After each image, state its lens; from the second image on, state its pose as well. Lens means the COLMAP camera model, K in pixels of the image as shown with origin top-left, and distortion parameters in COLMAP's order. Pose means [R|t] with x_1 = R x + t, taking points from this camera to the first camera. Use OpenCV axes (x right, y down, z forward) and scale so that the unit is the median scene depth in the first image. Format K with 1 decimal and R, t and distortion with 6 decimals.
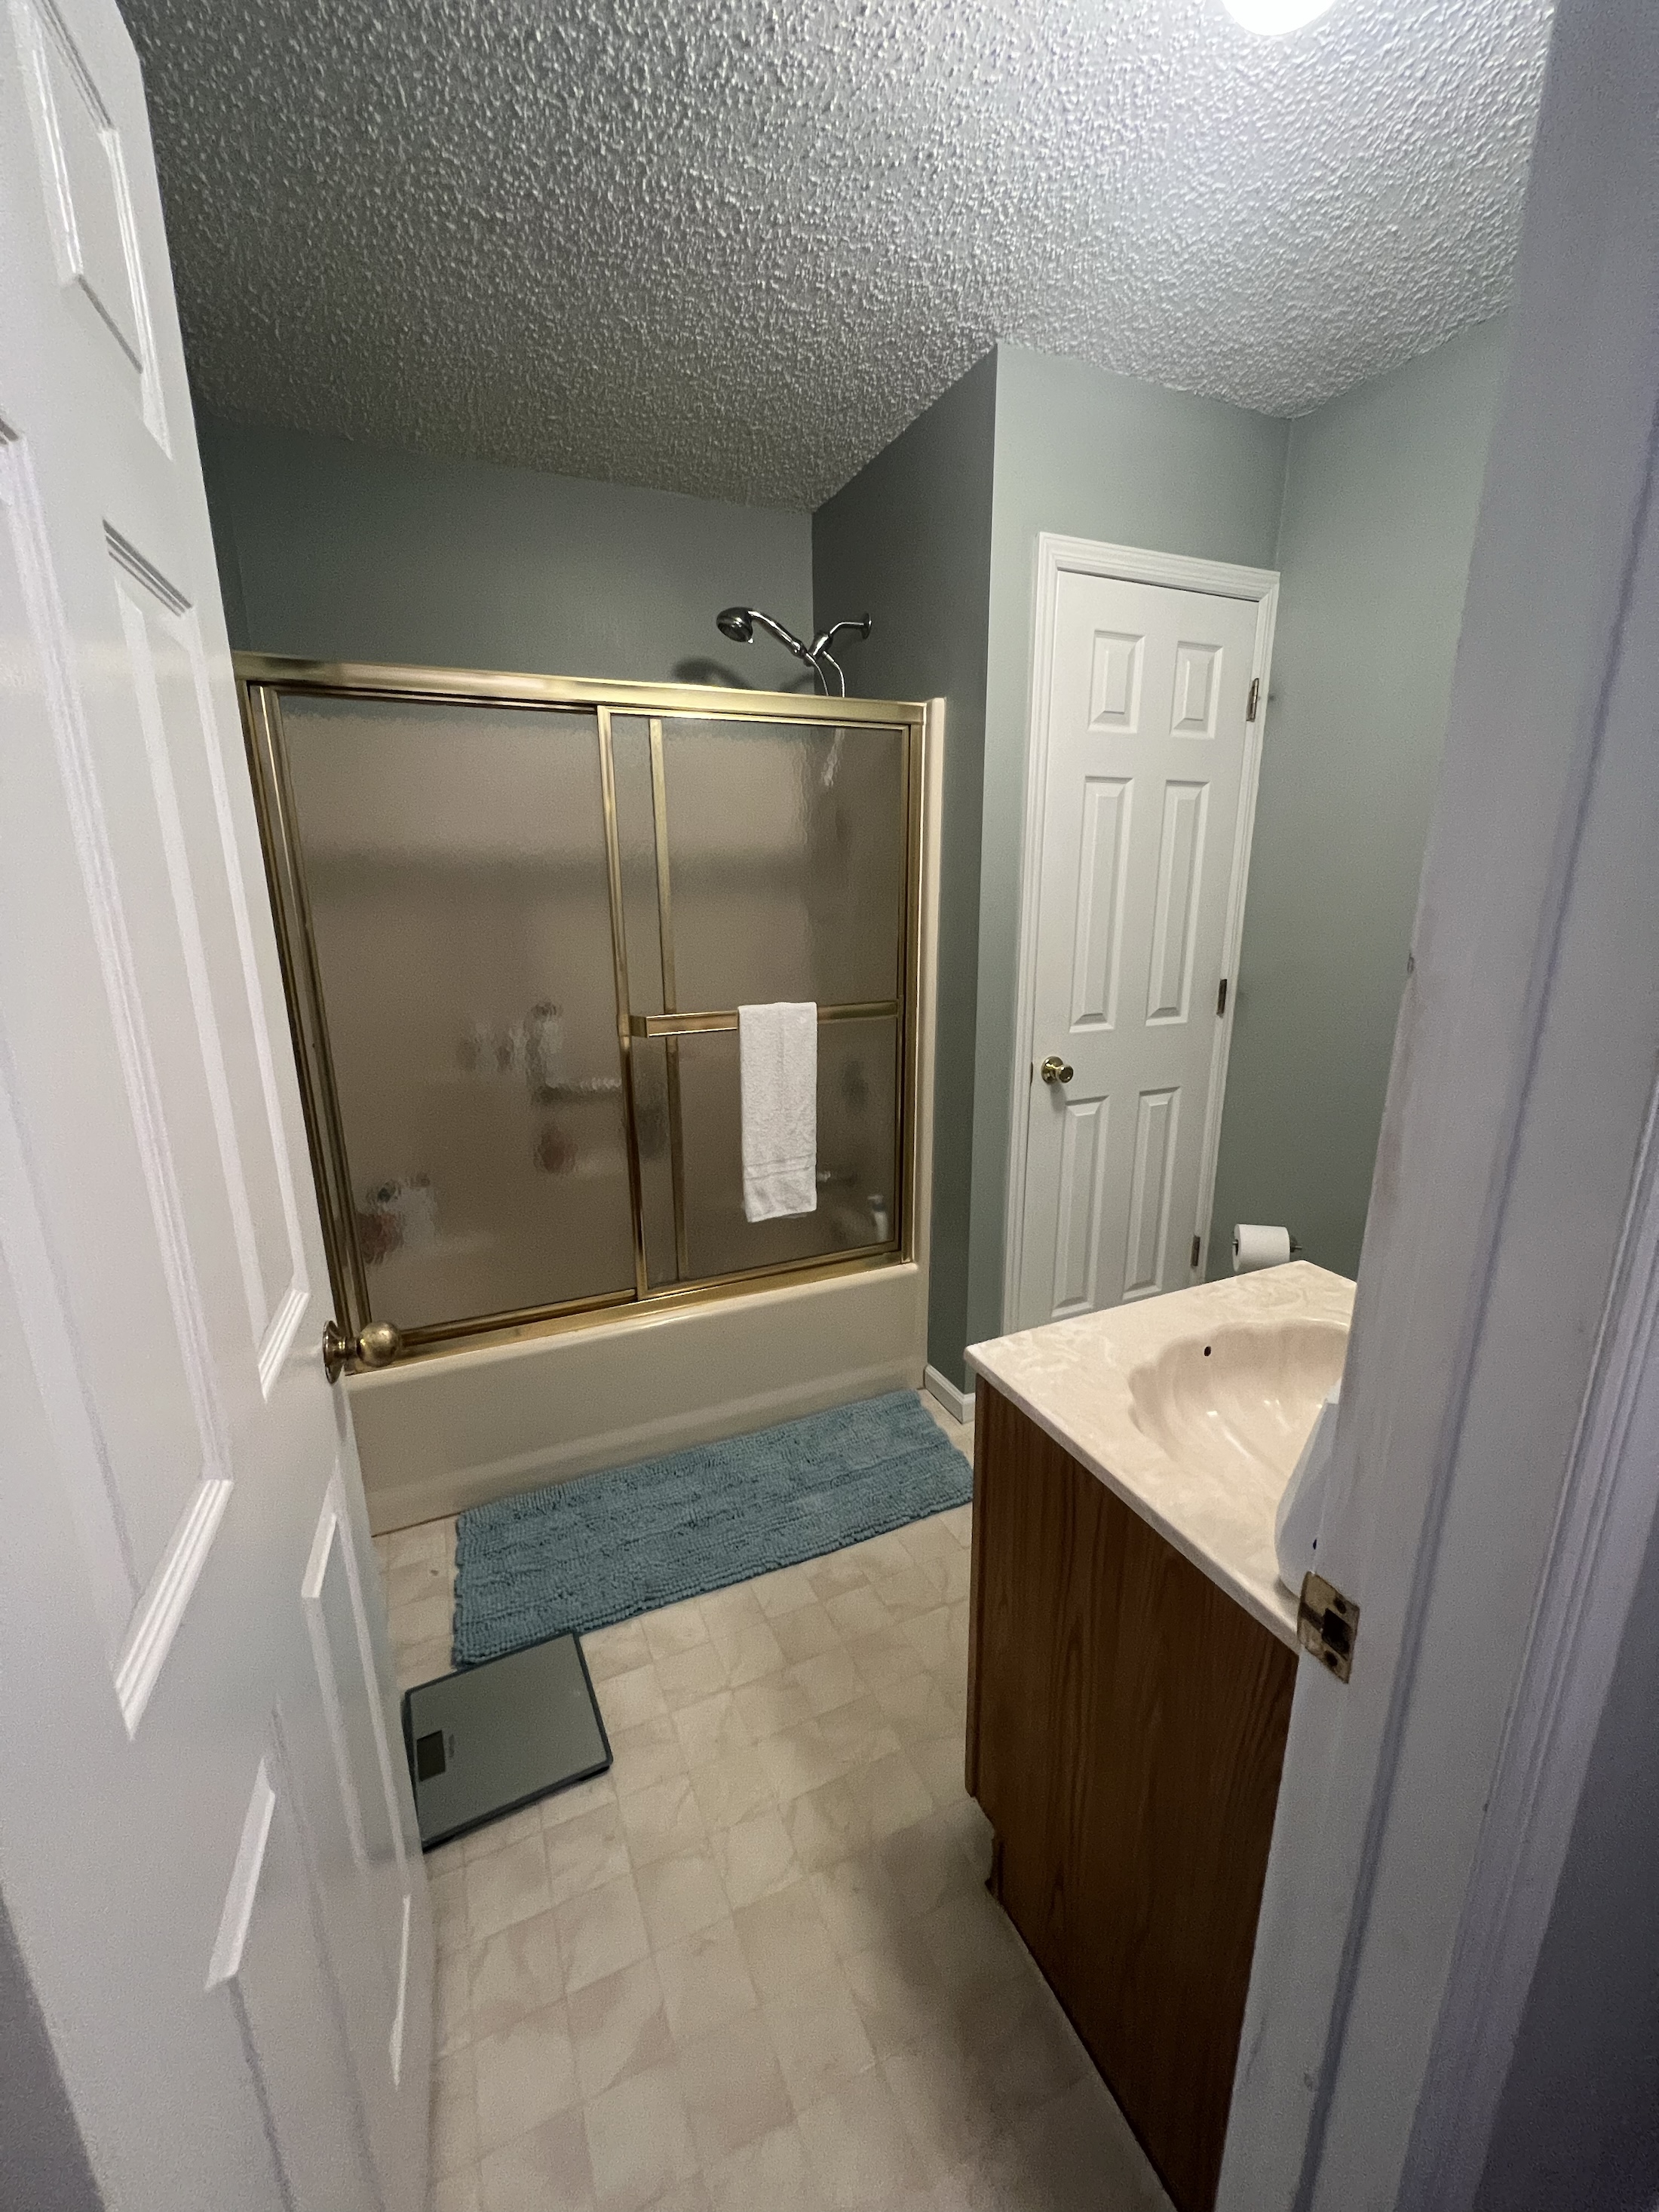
lens RADIAL K [[878.5, 0, 825.9], [0, 878.5, 1103.7], [0, 0, 1]] dist [-0.002061, -0.000695]
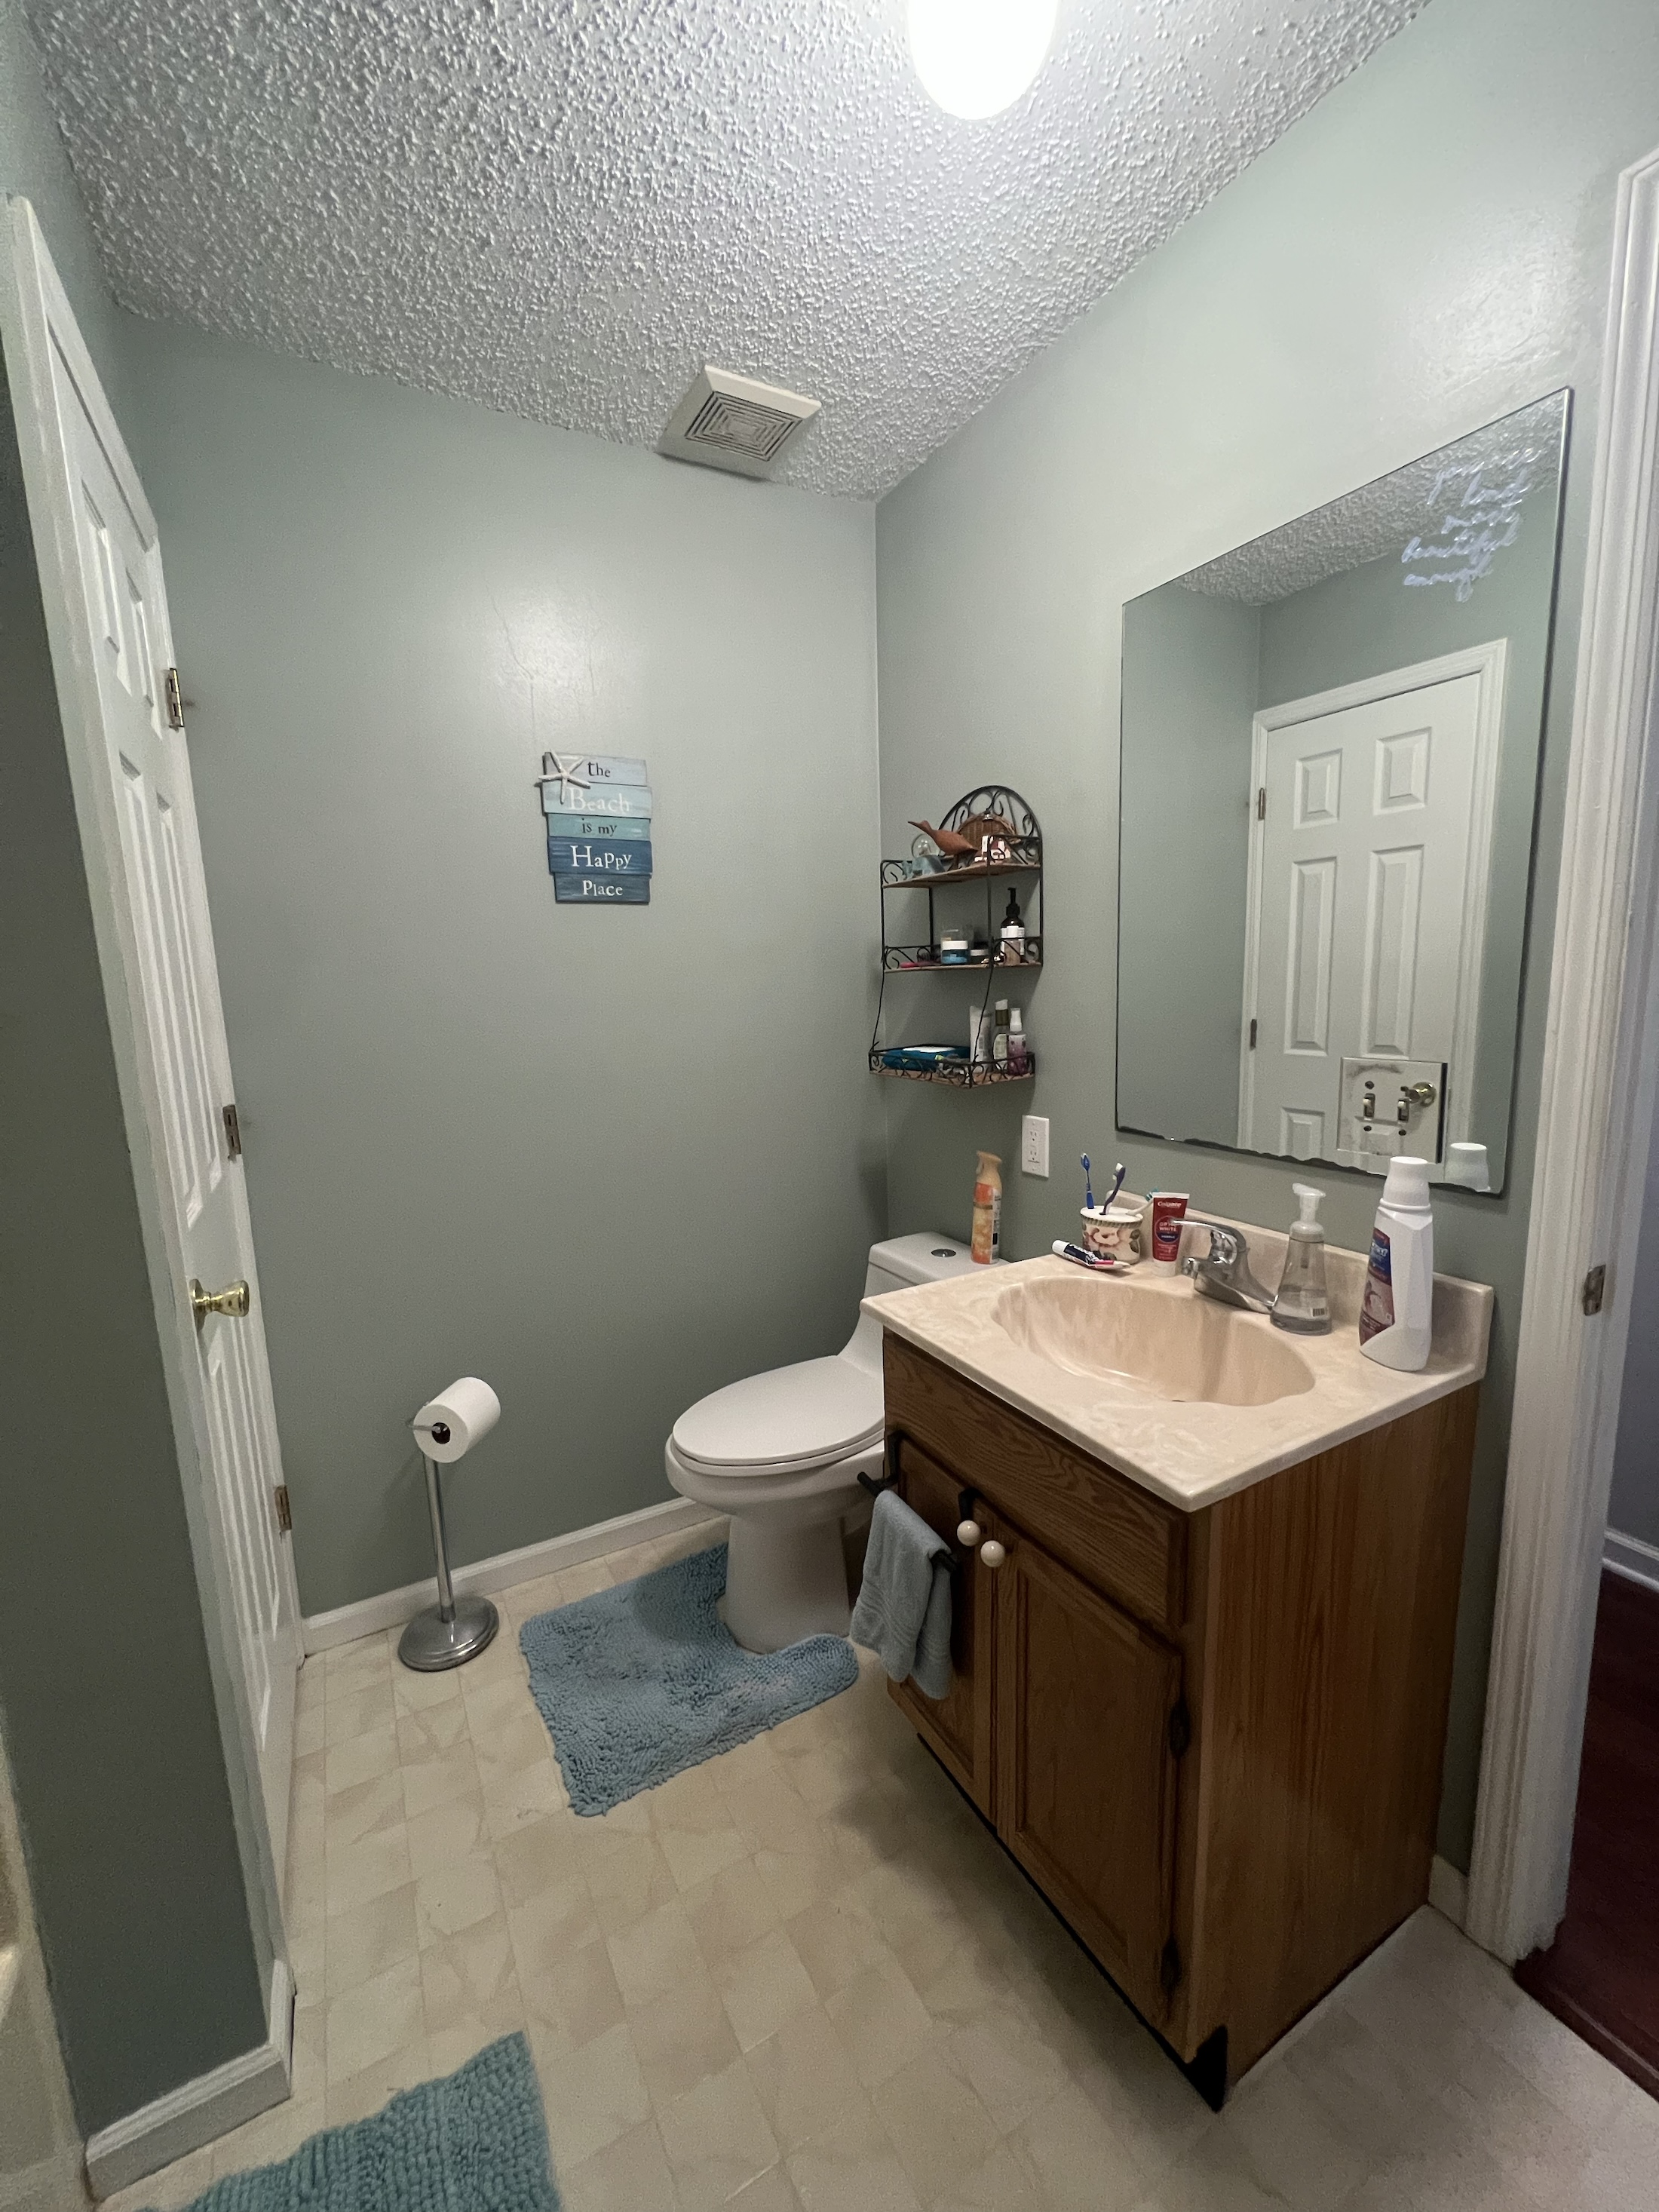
lens RADIAL K [[878.5, 0, 827.5], [0, 878.5, 1109.1], [0, 0, 1]] dist [-0.002061, -0.000695]
pose [[-0.083742, -0.136396, 0.987109, -0.425604], [0.279964, 0.947469, 0.154669, -0.199001], [-0.956351, 0.289307, -0.041158, 1.021534]]
